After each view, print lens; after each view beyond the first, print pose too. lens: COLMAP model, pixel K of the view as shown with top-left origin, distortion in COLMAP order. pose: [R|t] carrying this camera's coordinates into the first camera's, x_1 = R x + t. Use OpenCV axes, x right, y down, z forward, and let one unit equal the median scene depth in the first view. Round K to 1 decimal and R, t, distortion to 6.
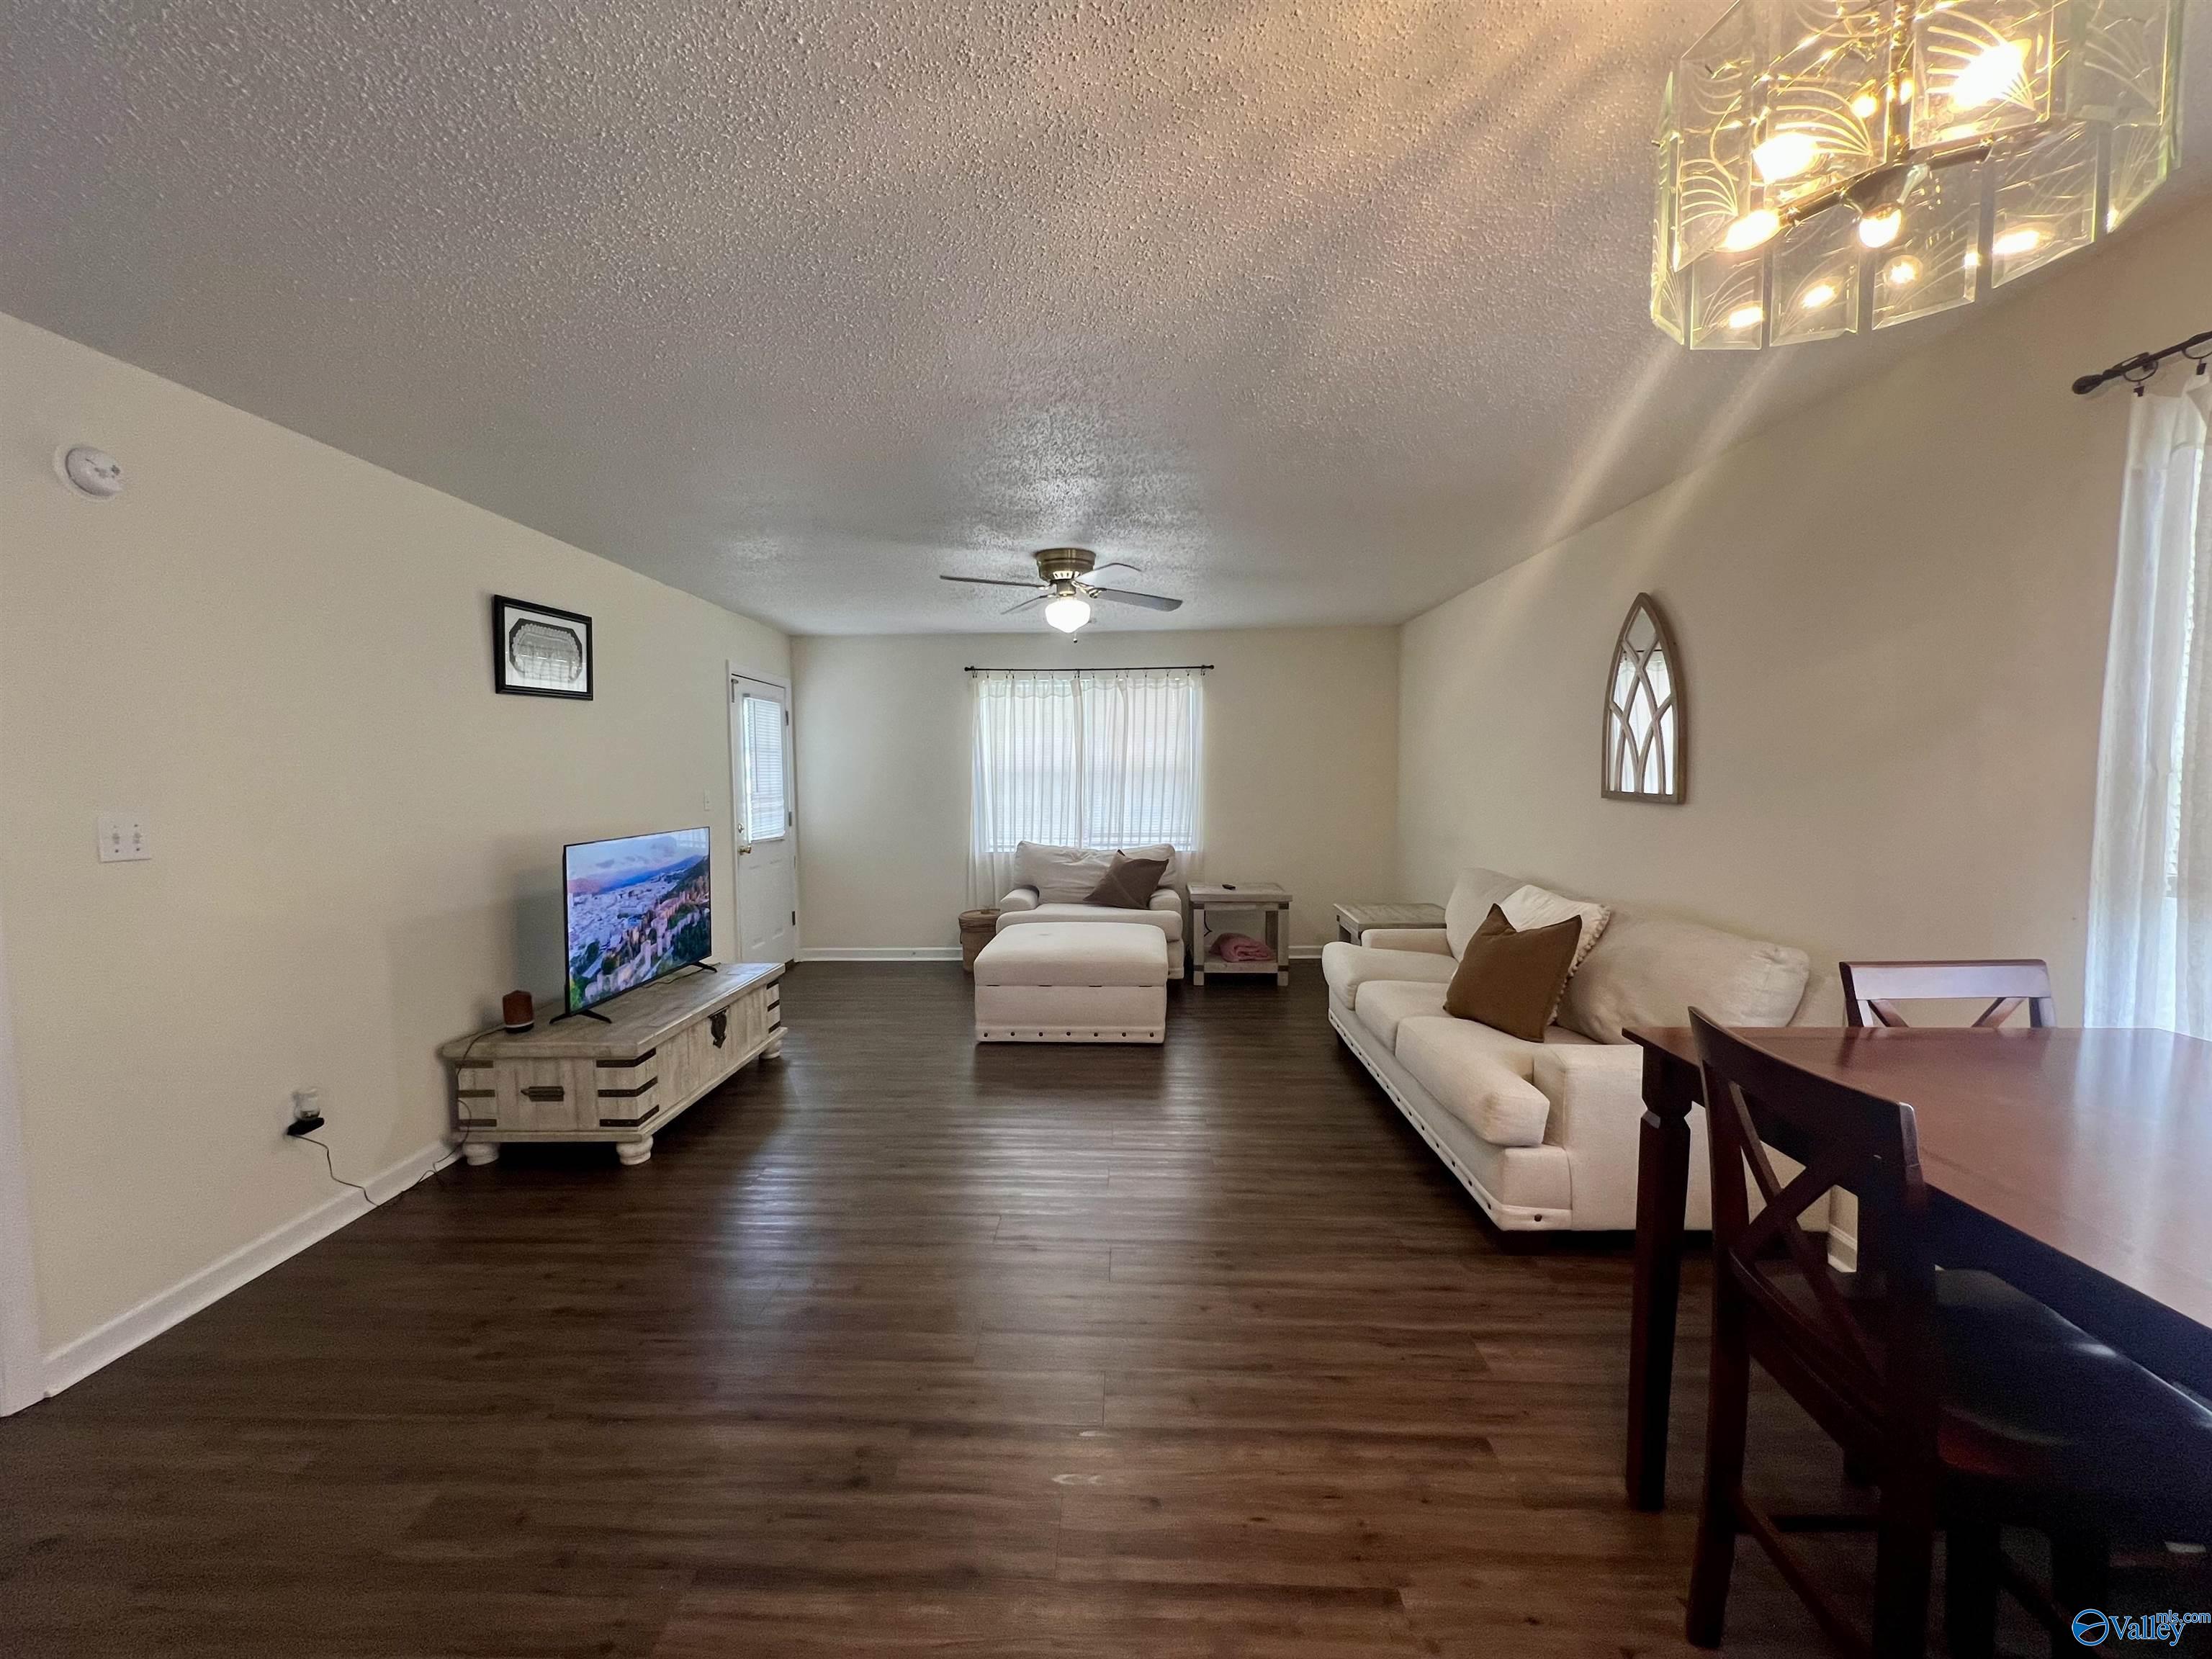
lens RADIAL K [[883.9, 0, 1103.3], [0, 883.9, 820.0], [0, 0, 1]] dist [-0.004348, 0.000899]
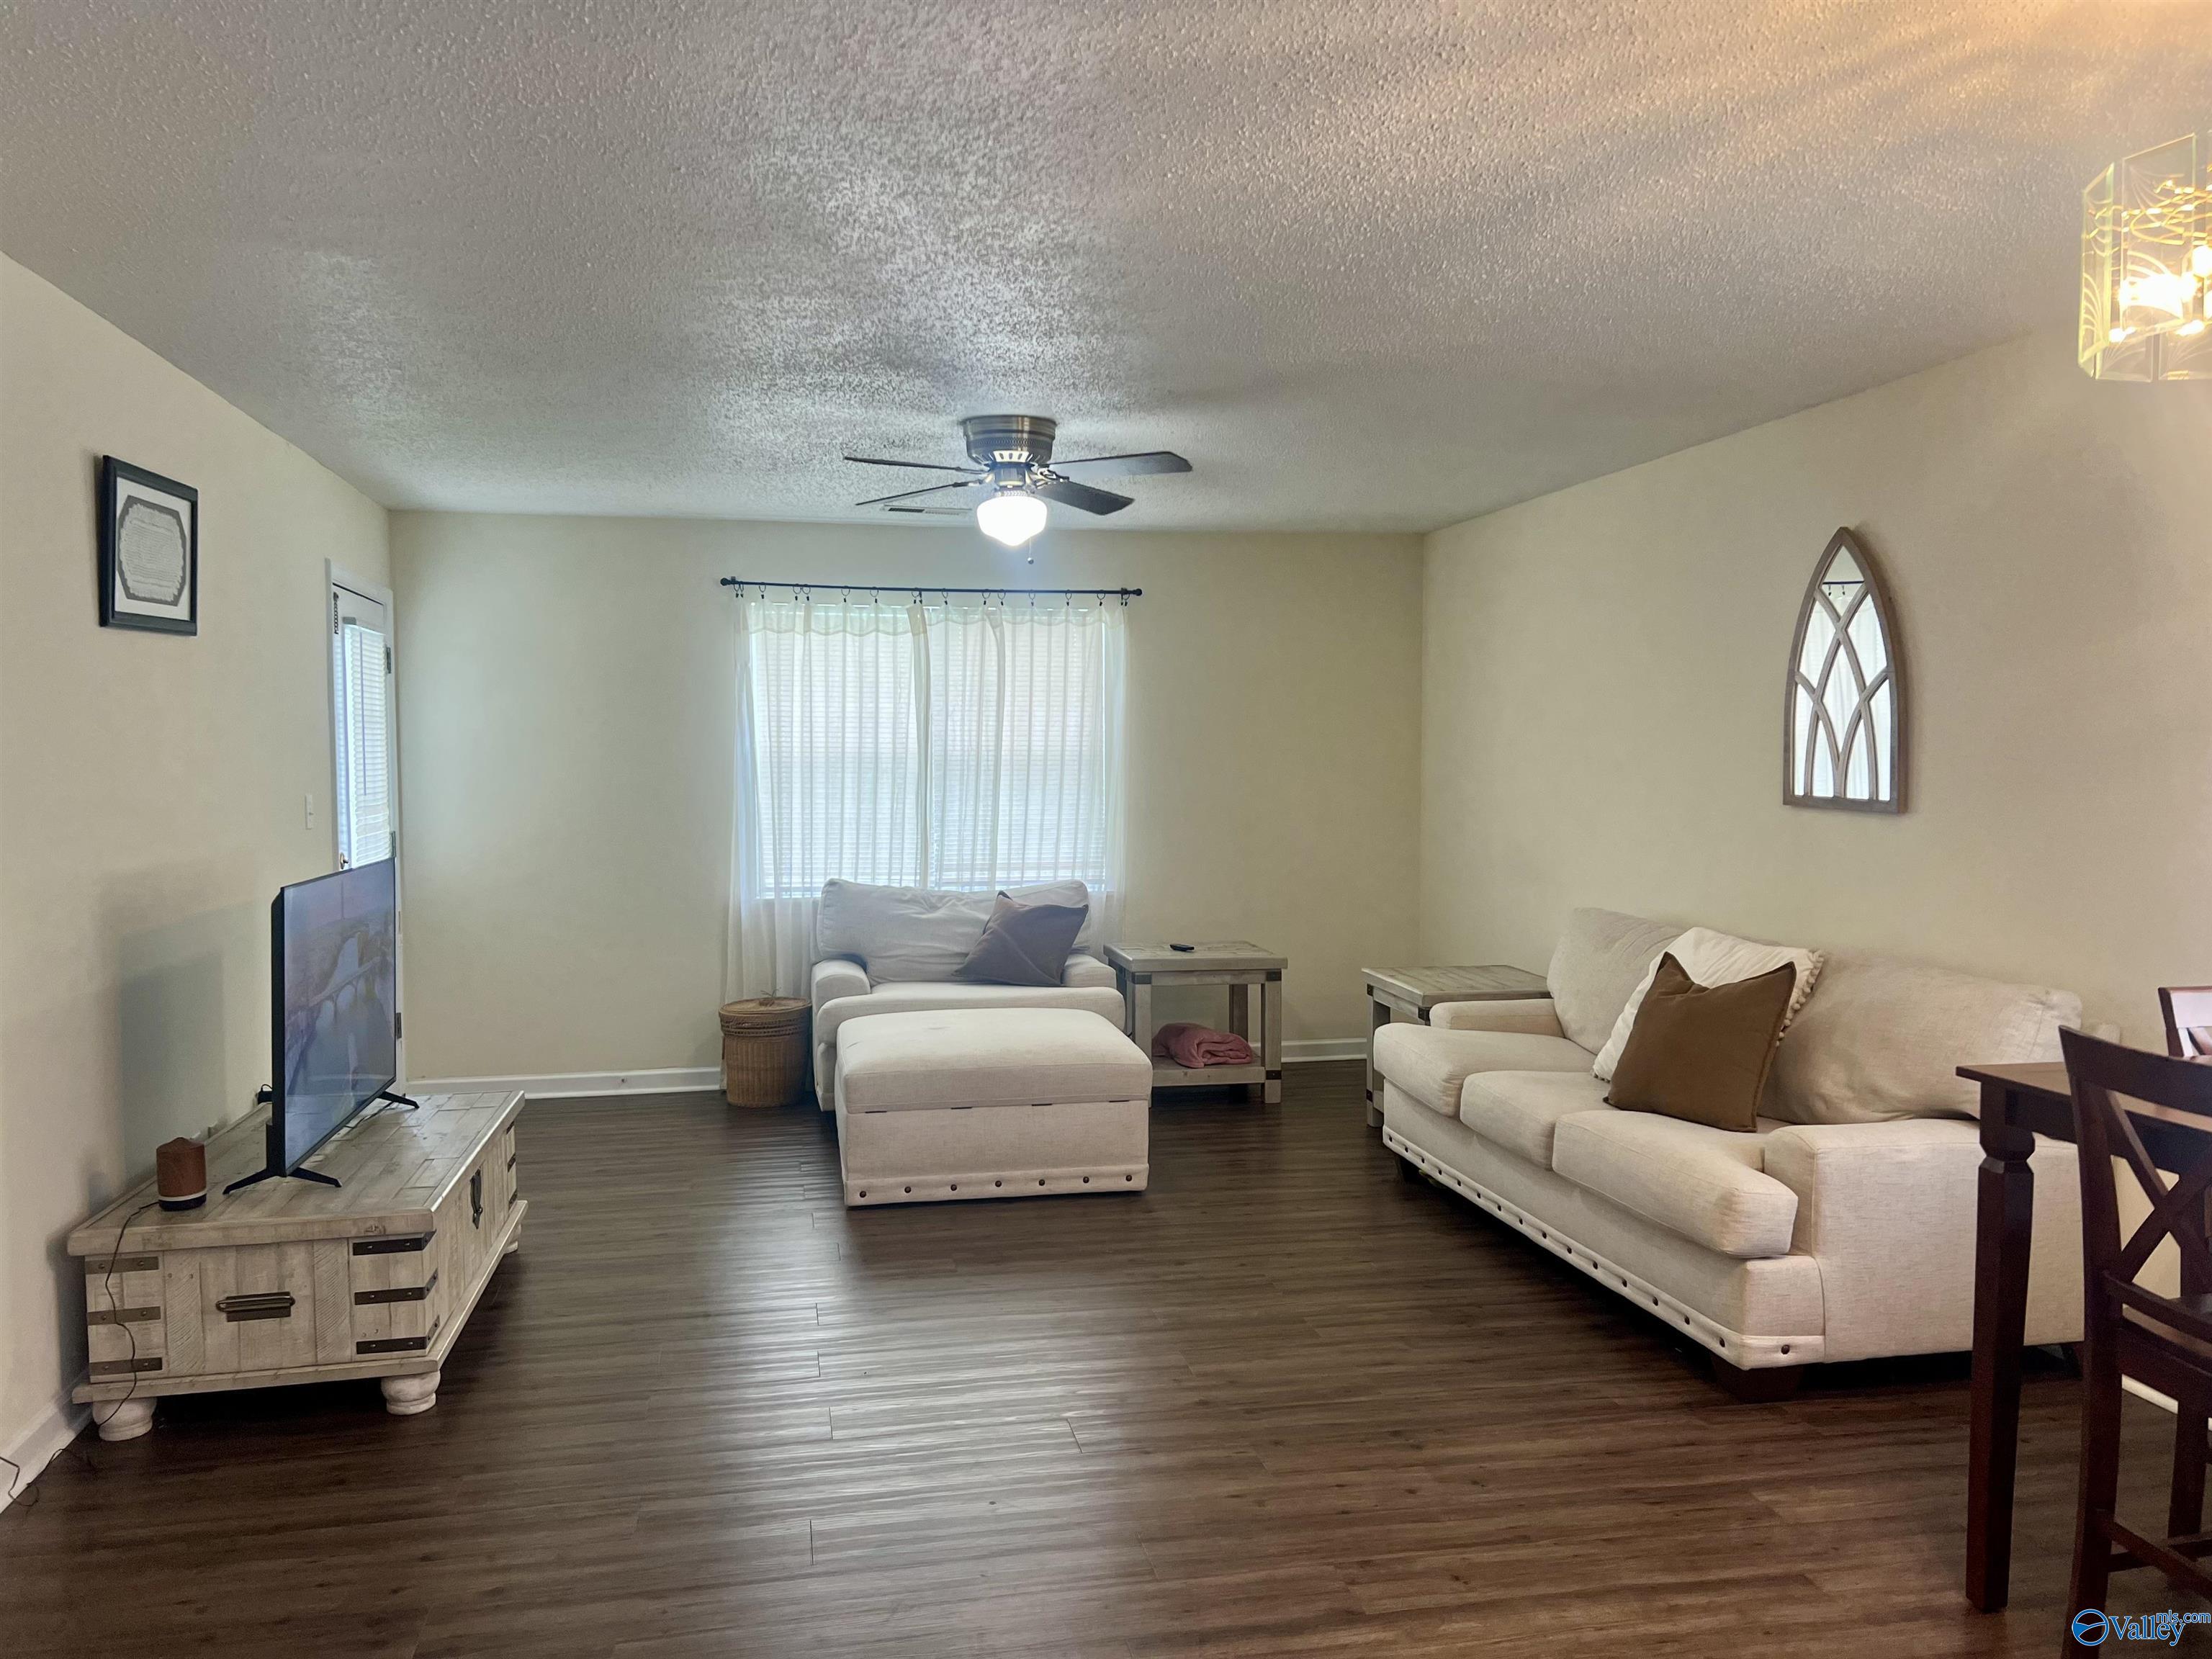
lens RADIAL K [[1669.5, 0, 1100.1], [0, 1669.5, 825.9], [0, 0, 1]] dist [0.061762, -0.065365]
pose [[0.973158, -0.004724, 0.230091, -0.315717], [0.007341, 0.999918, -0.010518, 0.002730], [-0.230023, 0.011925, 0.973112, -0.225294]]
